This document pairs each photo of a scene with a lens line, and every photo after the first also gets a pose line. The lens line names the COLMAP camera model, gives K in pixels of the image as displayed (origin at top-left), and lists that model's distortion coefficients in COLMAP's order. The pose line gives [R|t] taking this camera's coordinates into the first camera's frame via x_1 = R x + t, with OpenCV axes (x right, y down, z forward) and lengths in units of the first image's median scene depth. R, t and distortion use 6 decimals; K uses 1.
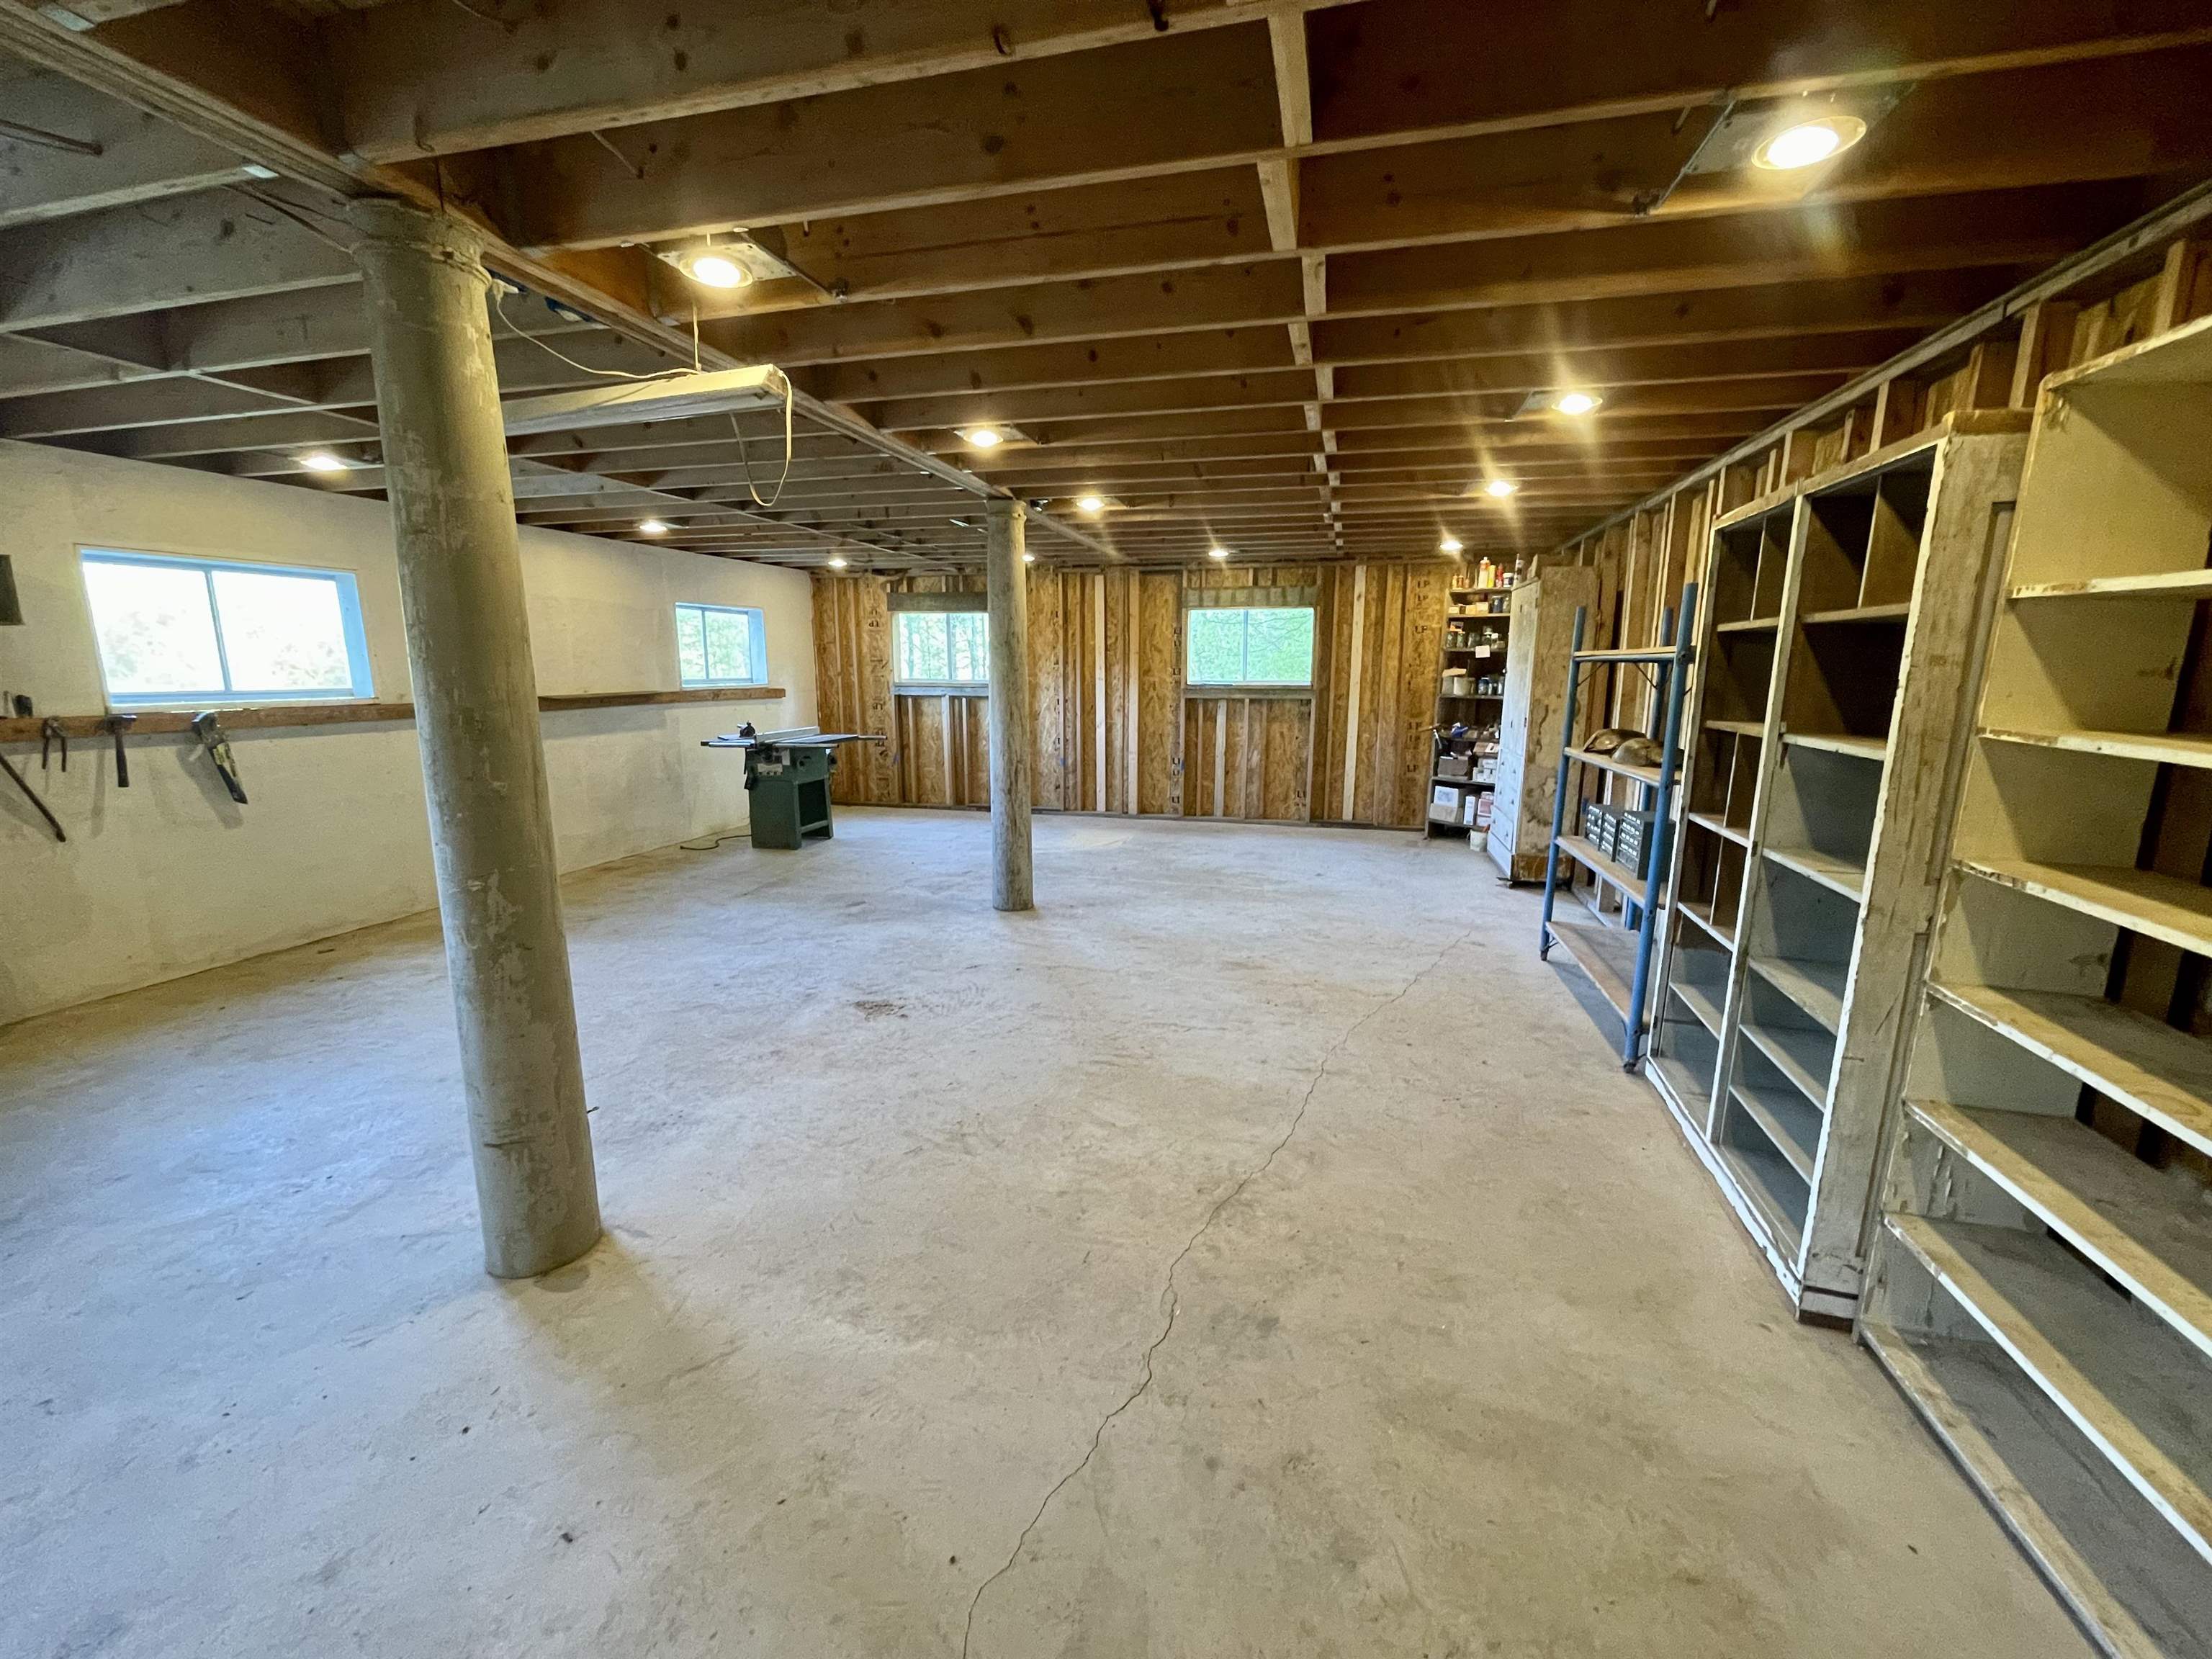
lens RADIAL K [[895.3, 0, 1116.4], [0, 895.3, 827.2], [0, 0, 1]] dist [0.002756, -0.001064]
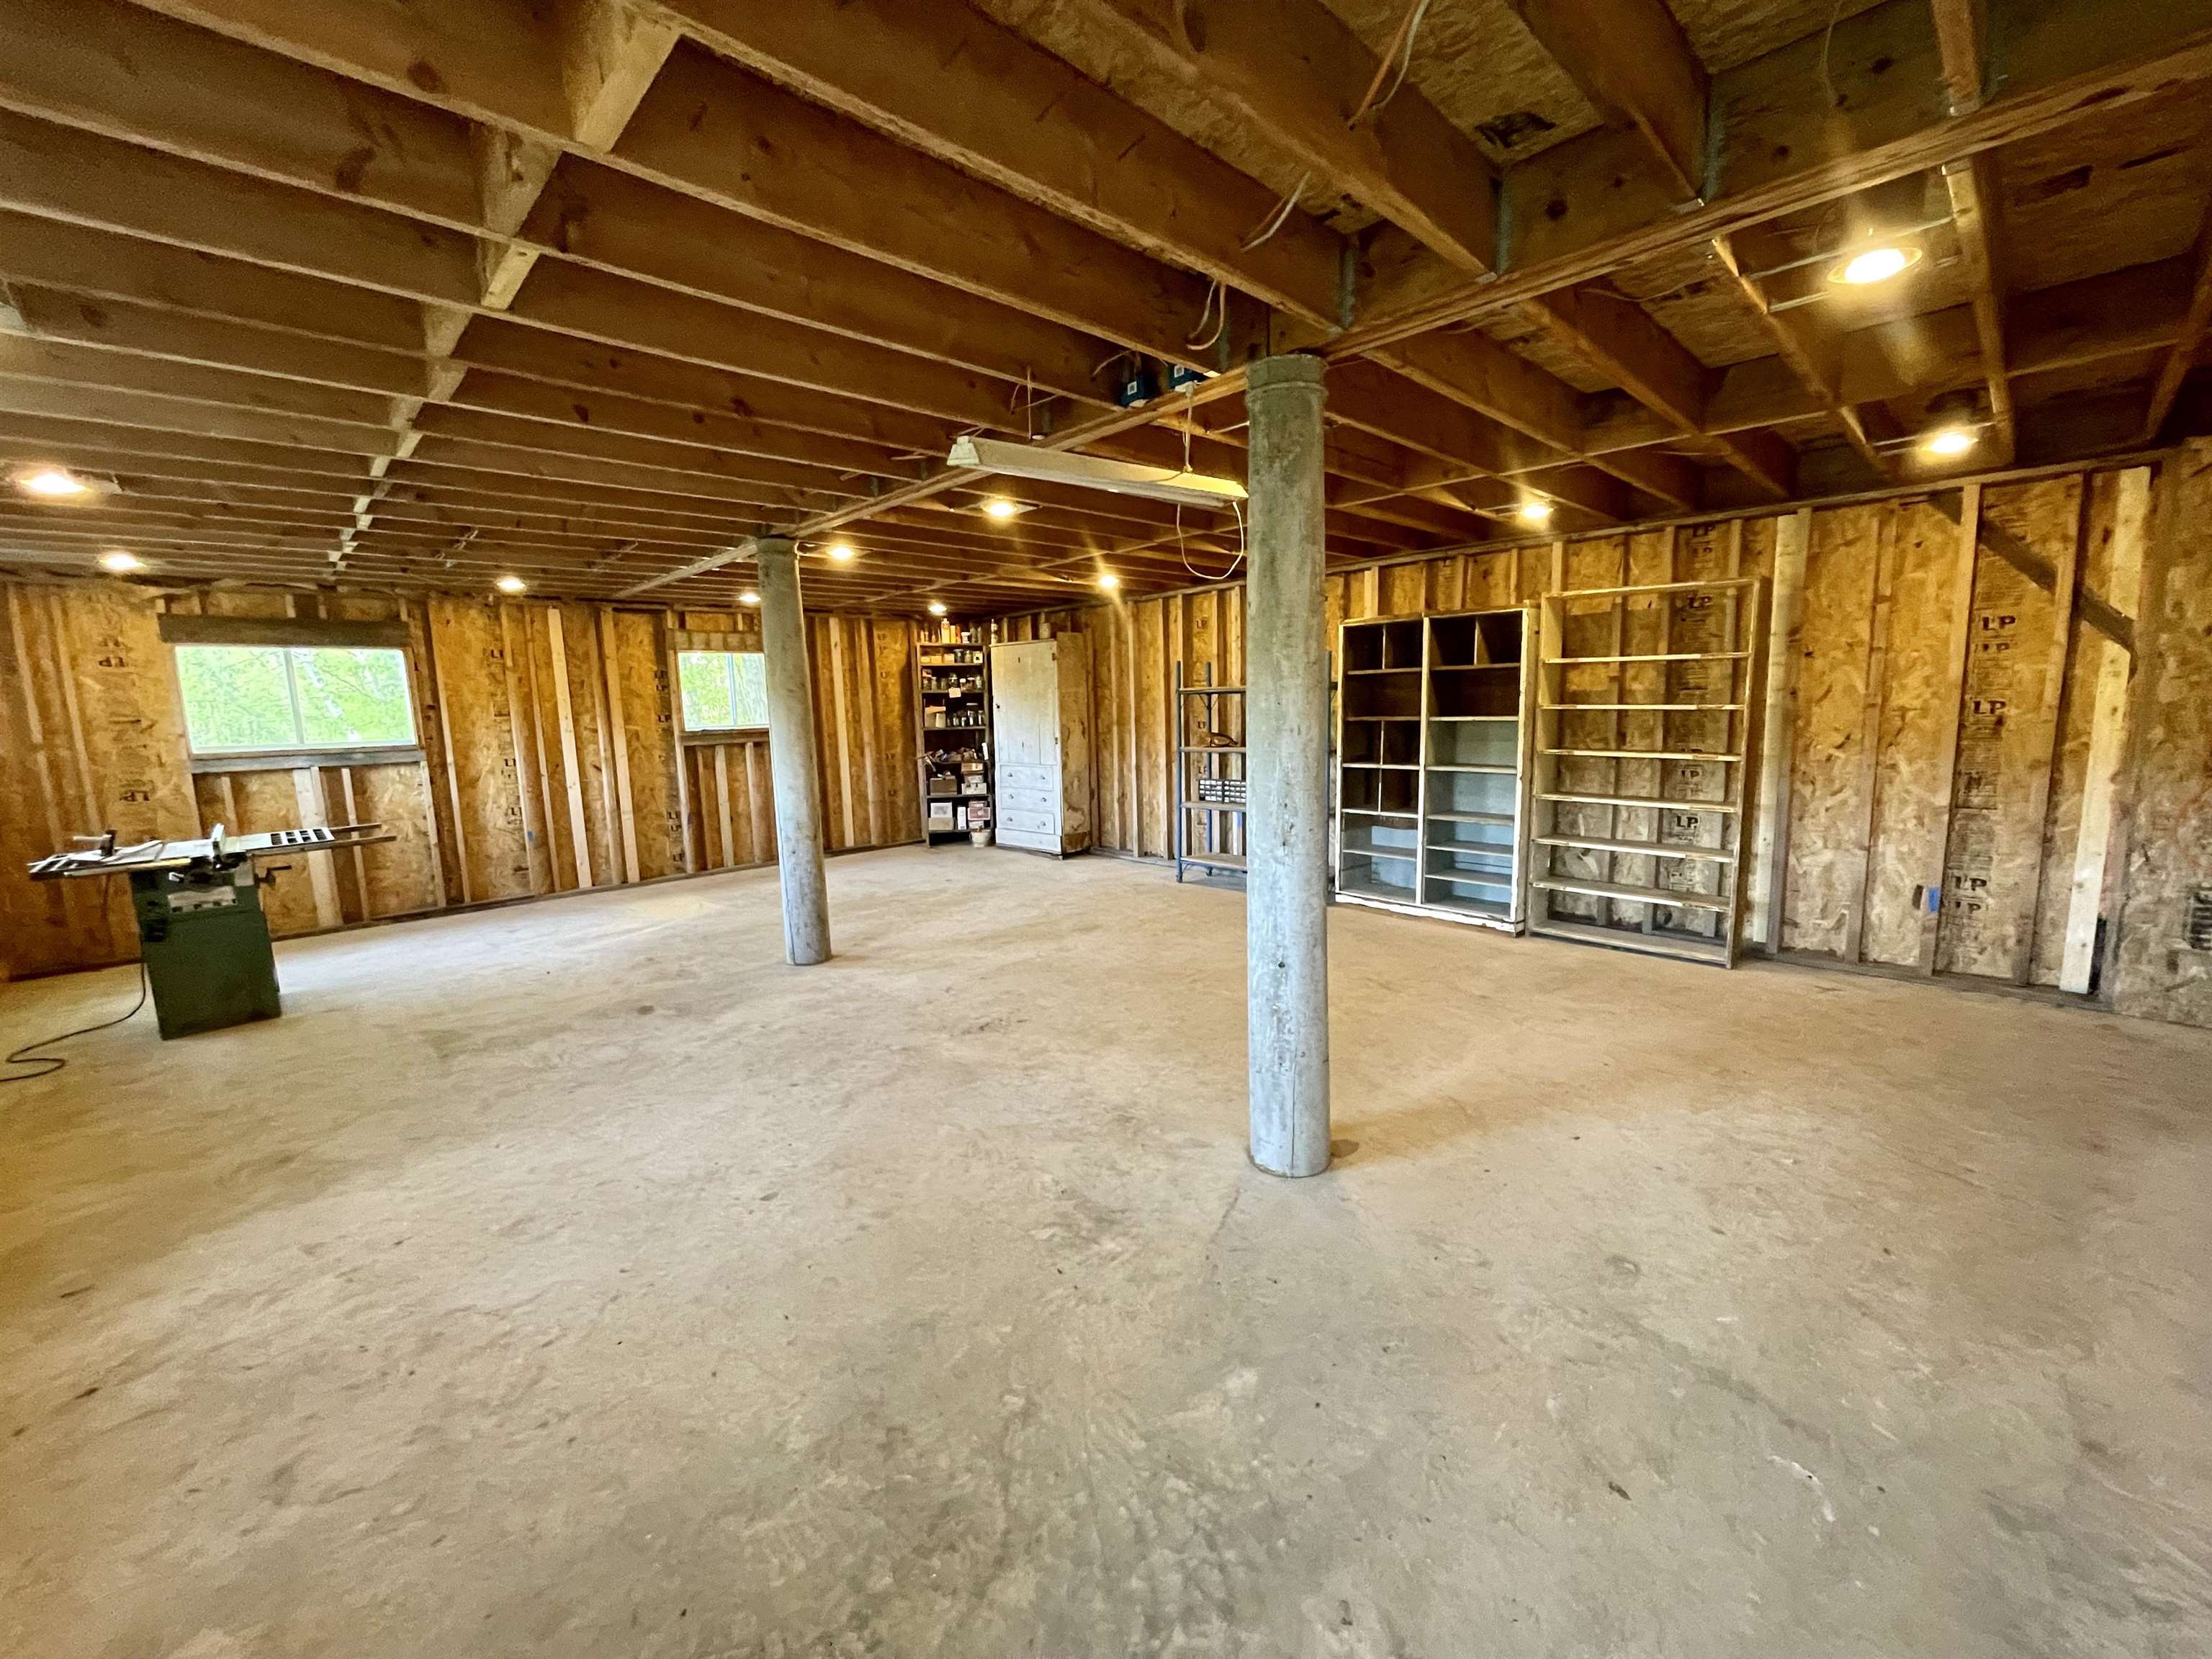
lens RADIAL K [[895.3, 0, 1128.8], [0, 895.3, 826.0], [0, 0, 1]] dist [0.002756, -0.001064]
pose [[0.514835, -0.138305, 0.846059, -0.555135], [0.182704, 0.981929, 0.049339, -0.027732], [-0.837594, 0.129177, 0.530801, 0.146627]]
